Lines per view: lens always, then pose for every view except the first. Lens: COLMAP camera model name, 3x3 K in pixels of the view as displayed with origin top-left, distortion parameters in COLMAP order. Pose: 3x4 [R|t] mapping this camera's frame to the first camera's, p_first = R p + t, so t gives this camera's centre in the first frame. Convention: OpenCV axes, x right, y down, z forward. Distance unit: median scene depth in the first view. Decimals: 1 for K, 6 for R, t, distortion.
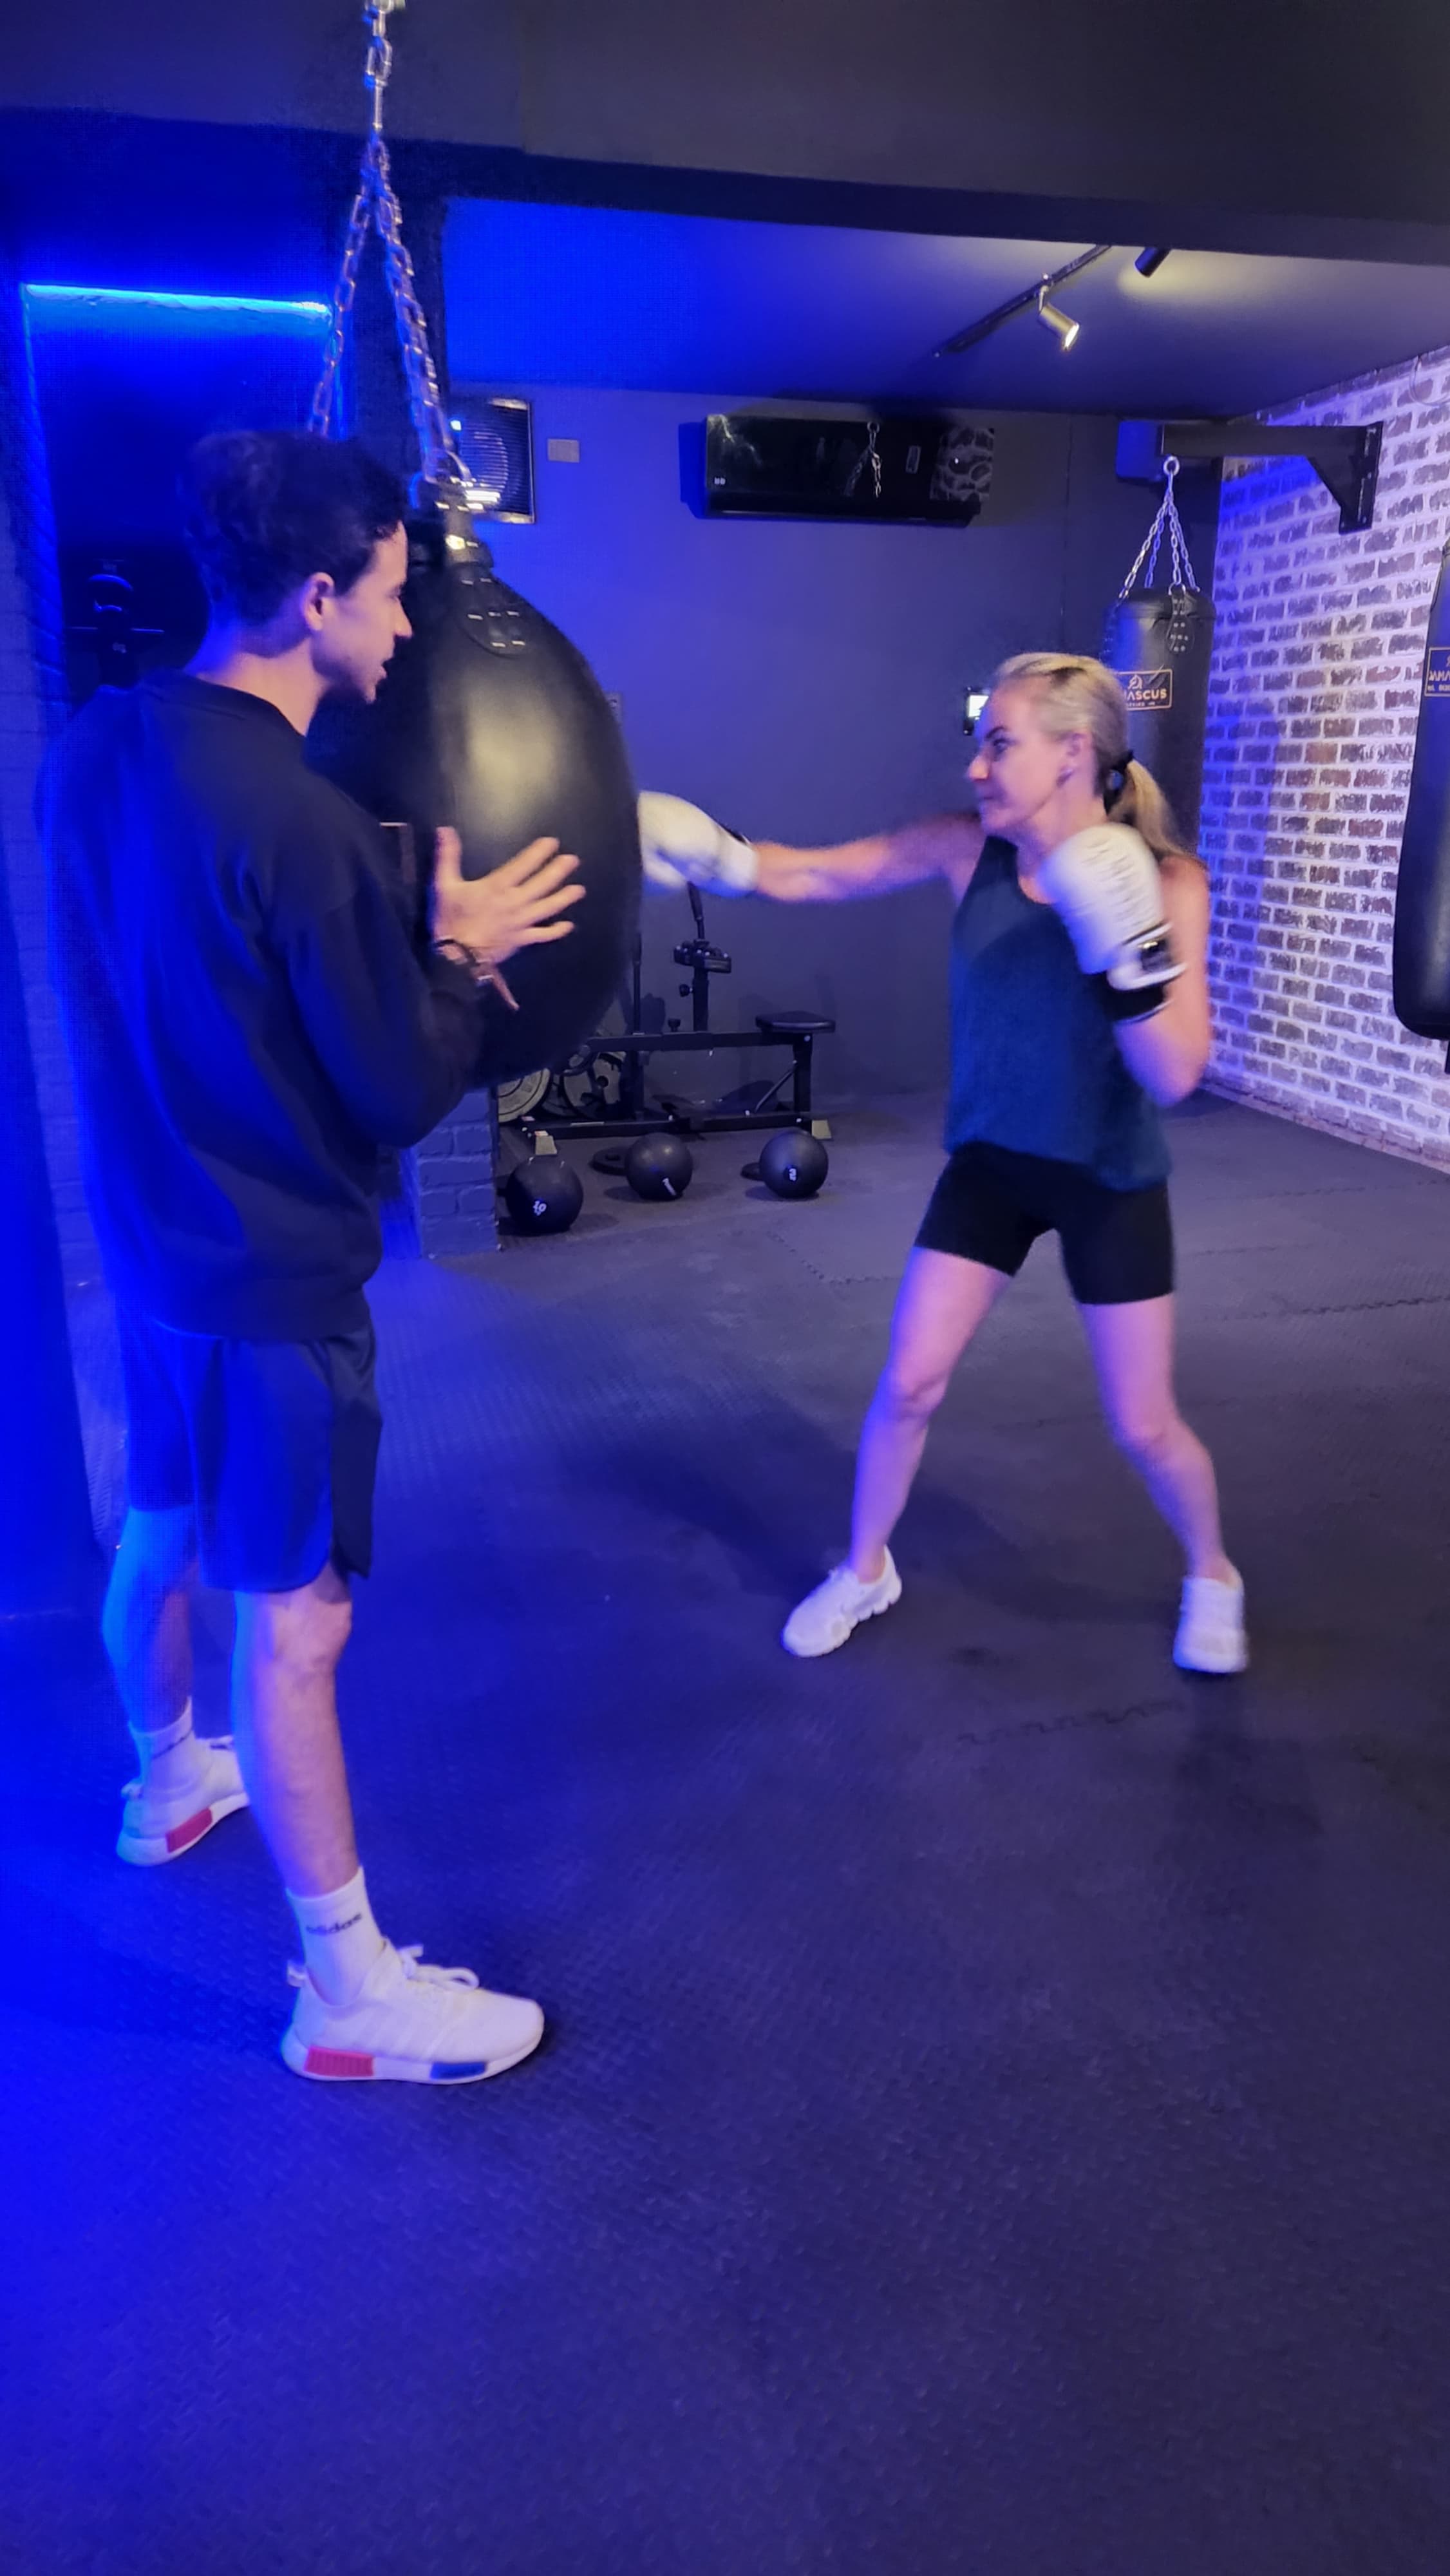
lens RADIAL K [[2002.2, 0, 723.3], [0, 2002.2, 1289.2], [0, 0, 1]] dist [0.023625, -0.000243]
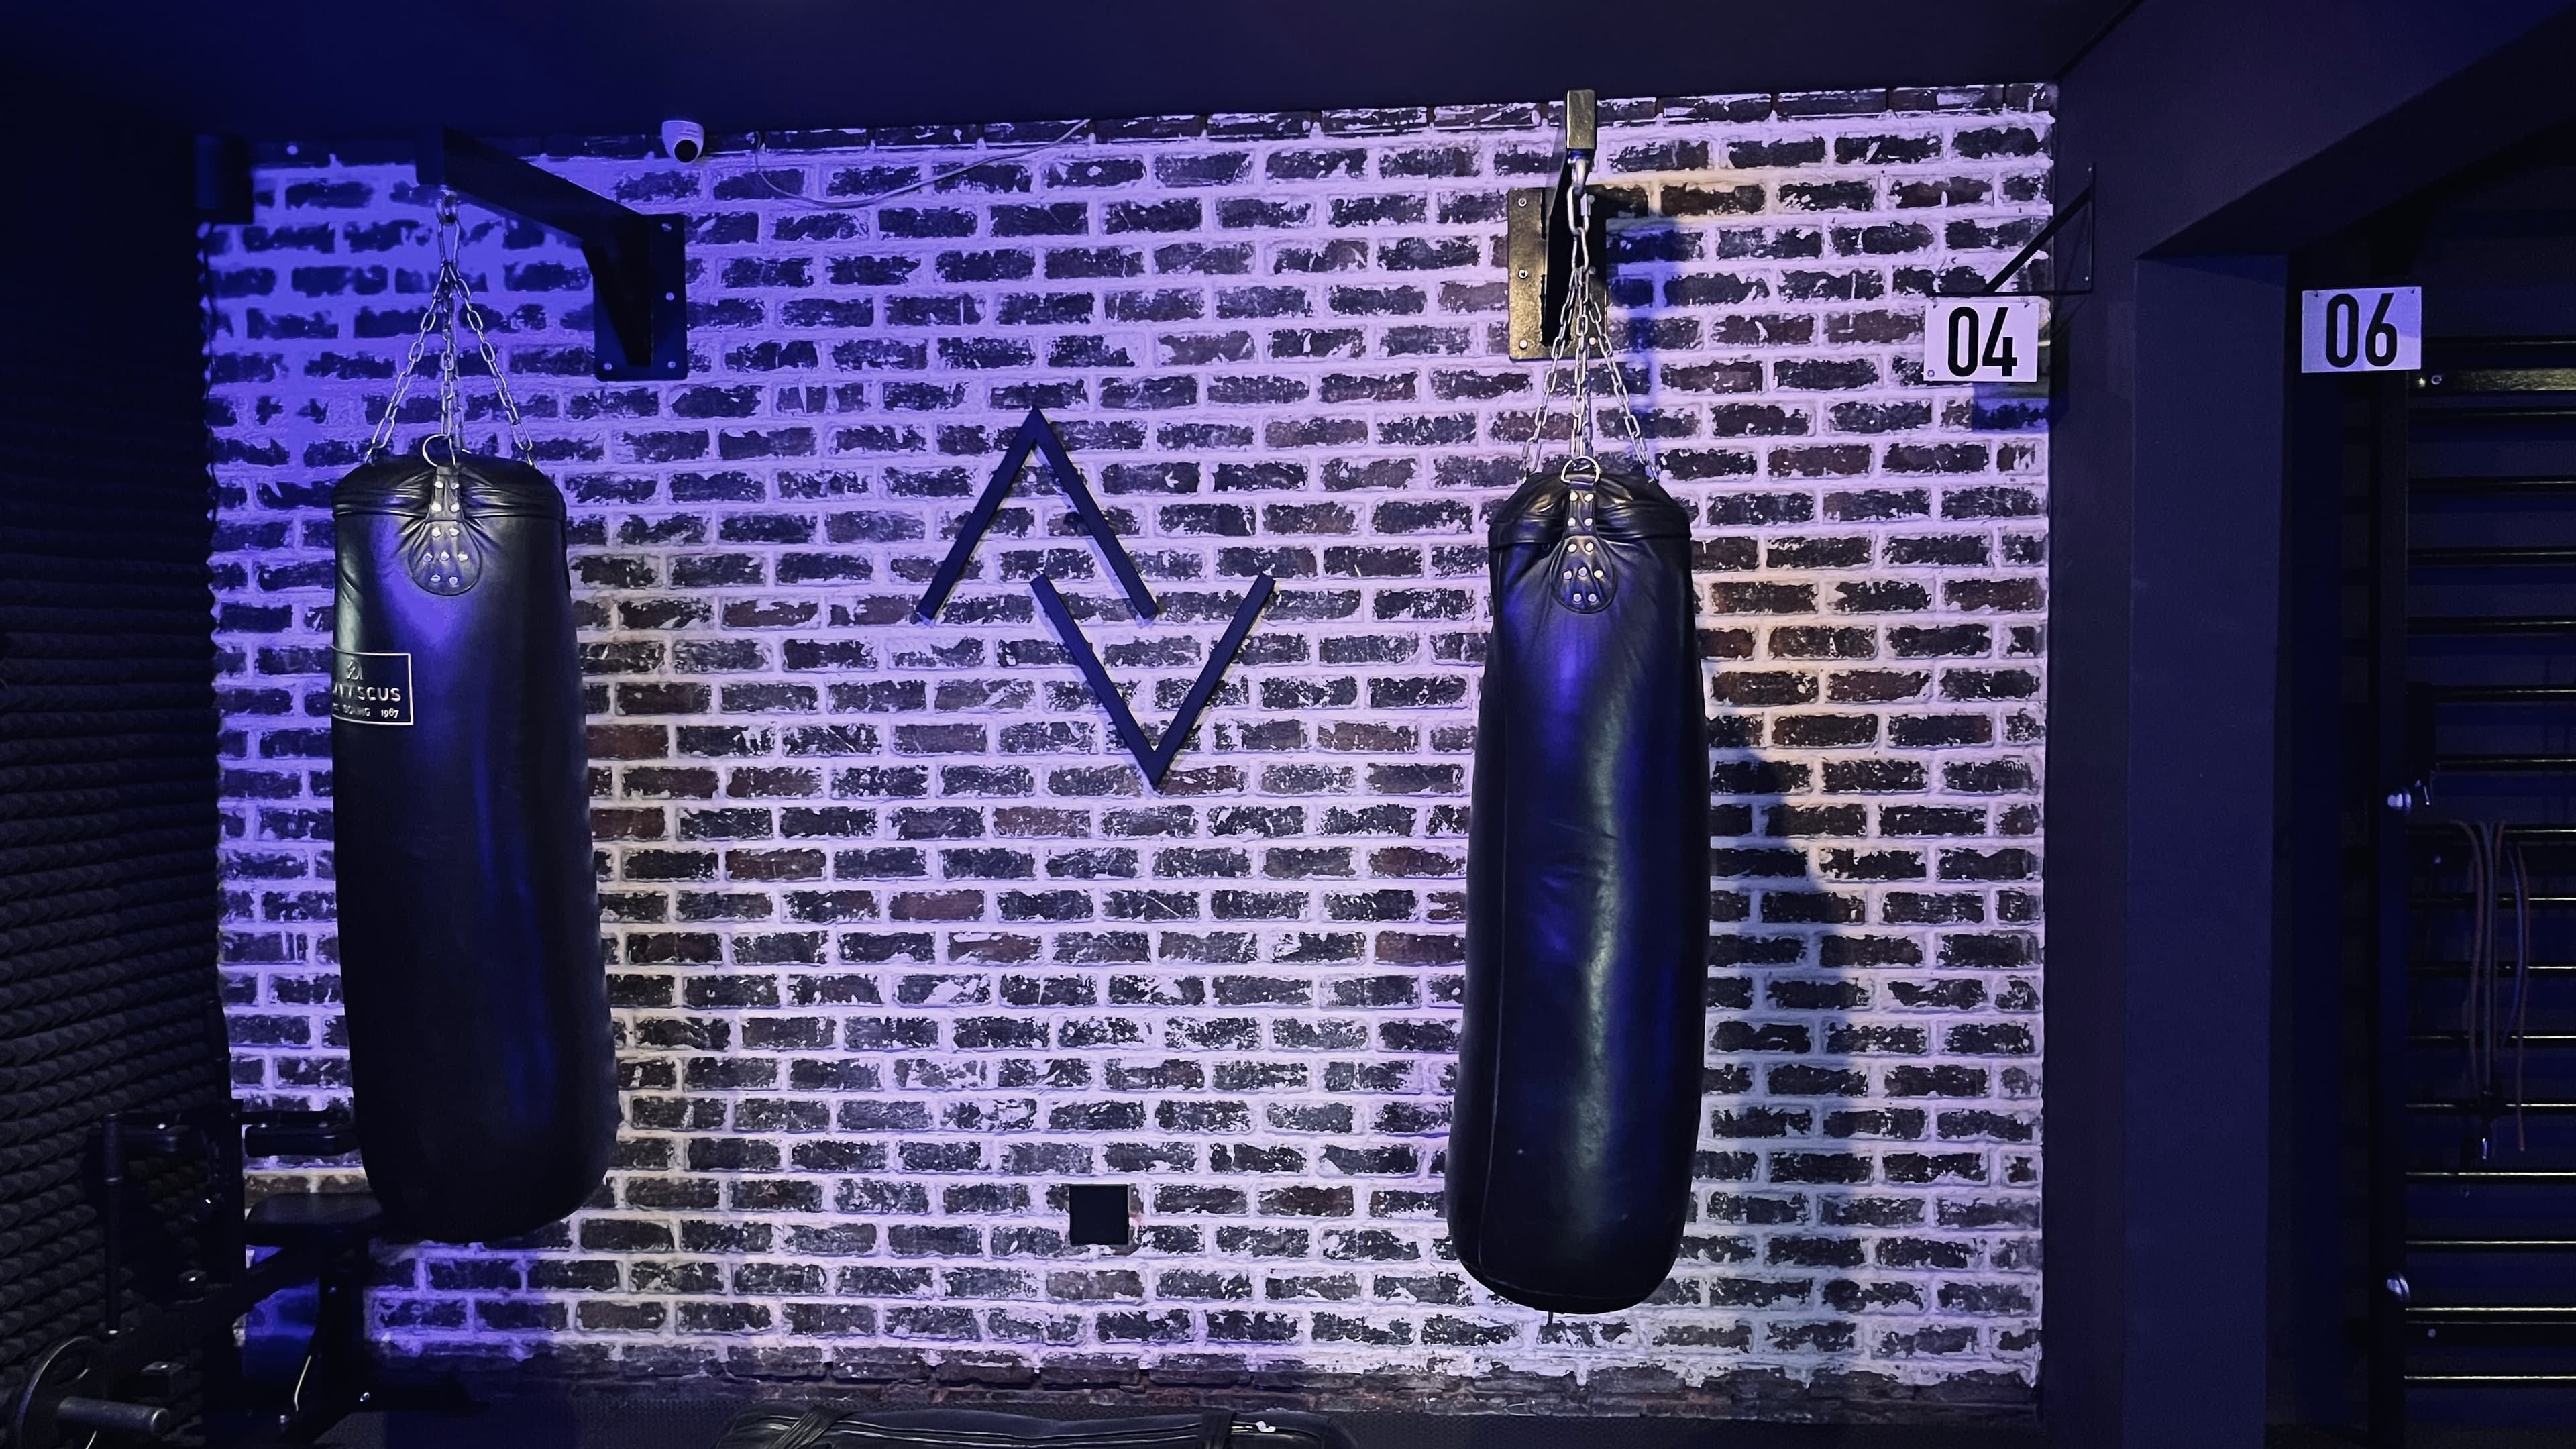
lens RADIAL K [[2002.4, 0, 1290.4], [0, 2002.4, 711.5], [0, 0, 1]] dist [0.023625, -0.000243]
pose [[0.304127, -0.006503, 0.952609, -0.192657], [0.246992, 0.966320, -0.072257, -0.194061], [-0.920055, 0.257262, 0.295490, 0.681065]]
